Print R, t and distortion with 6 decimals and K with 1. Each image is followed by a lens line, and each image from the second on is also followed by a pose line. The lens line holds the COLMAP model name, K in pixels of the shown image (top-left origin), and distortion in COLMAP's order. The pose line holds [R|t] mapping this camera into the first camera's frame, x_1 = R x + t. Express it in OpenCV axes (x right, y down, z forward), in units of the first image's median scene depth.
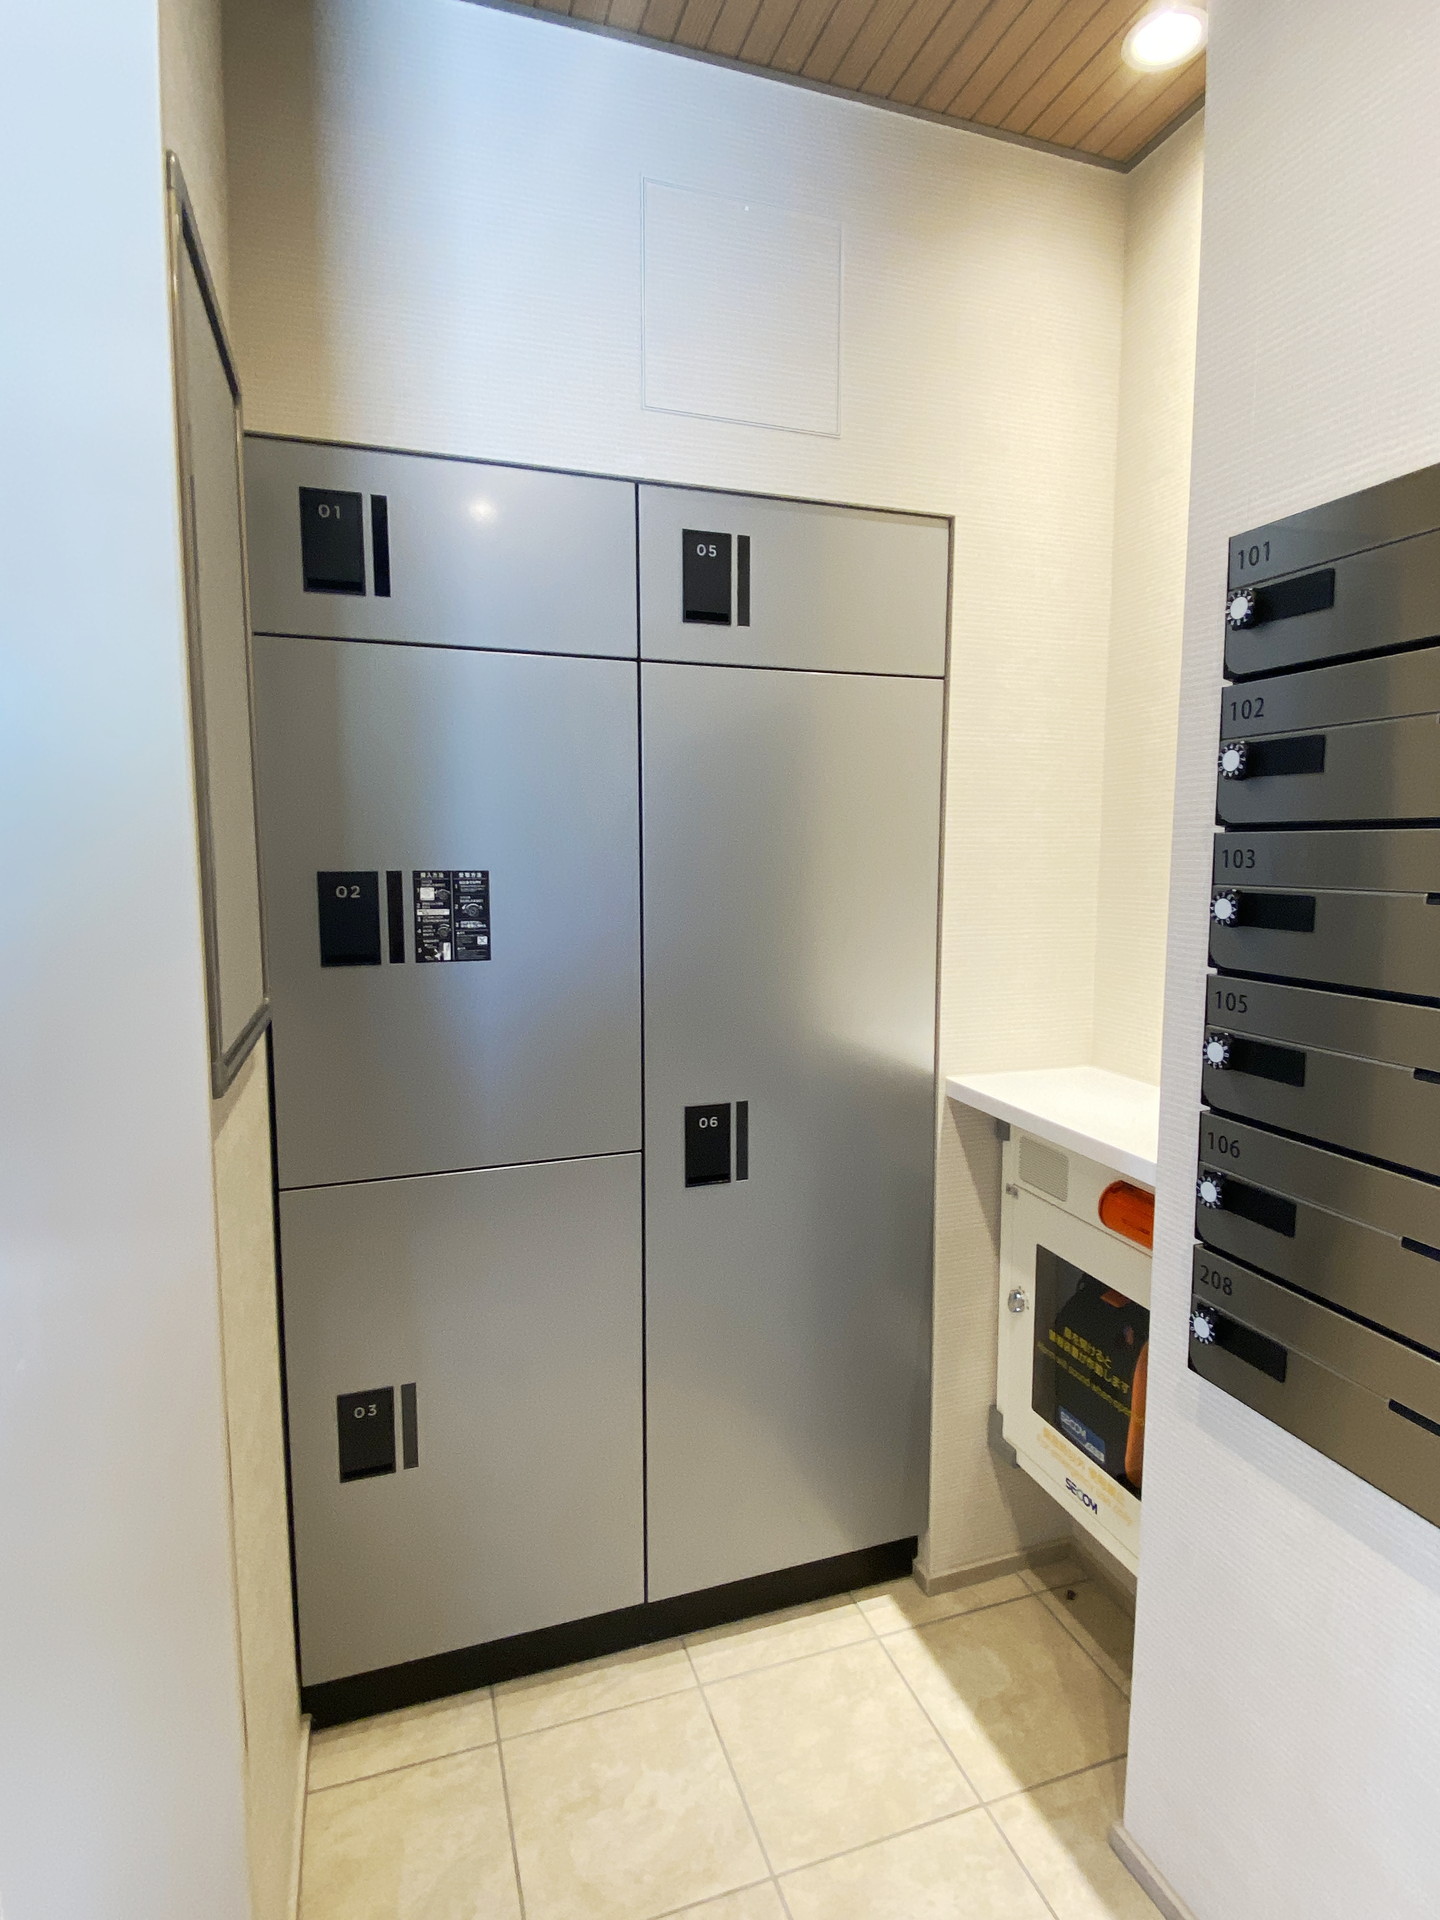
lens RADIAL K [[990.4, 0, 715.9], [0, 990.4, 950.6], [0, 0, 1]] dist [0.021188, -0.022583]
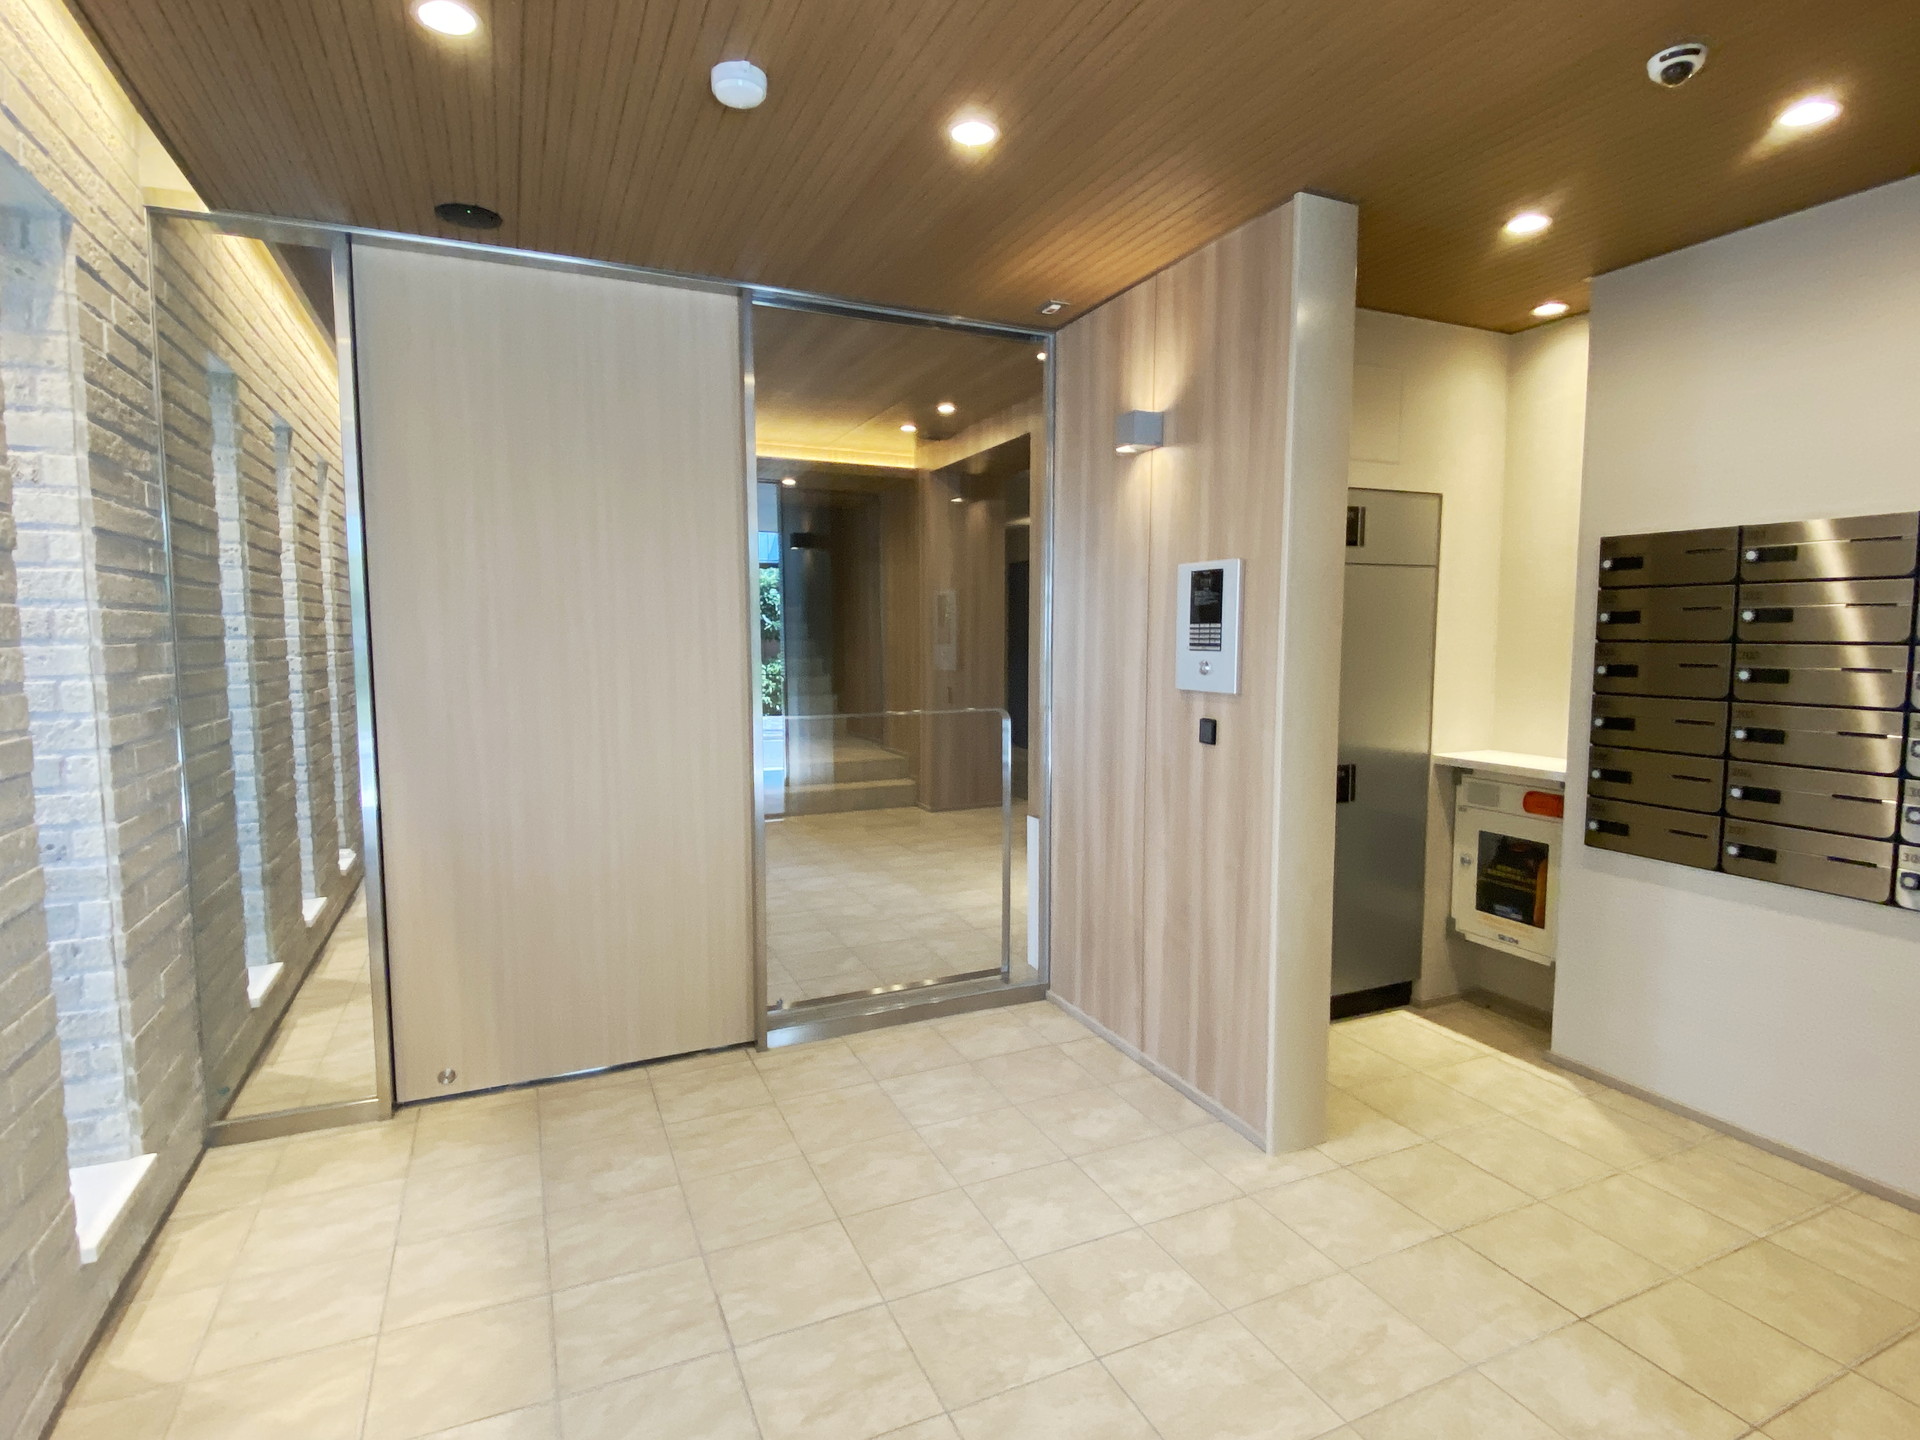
lens RADIAL K [[990.4, 0, 945.2], [0, 990.4, 721.1], [0, 0, 1]] dist [0.021188, -0.022583]
pose [[0.995632, -0.008428, 0.092980, -1.152679], [0.009924, 0.999829, -0.015634, 0.091643], [-0.092832, 0.016488, 0.995545, -1.167076]]
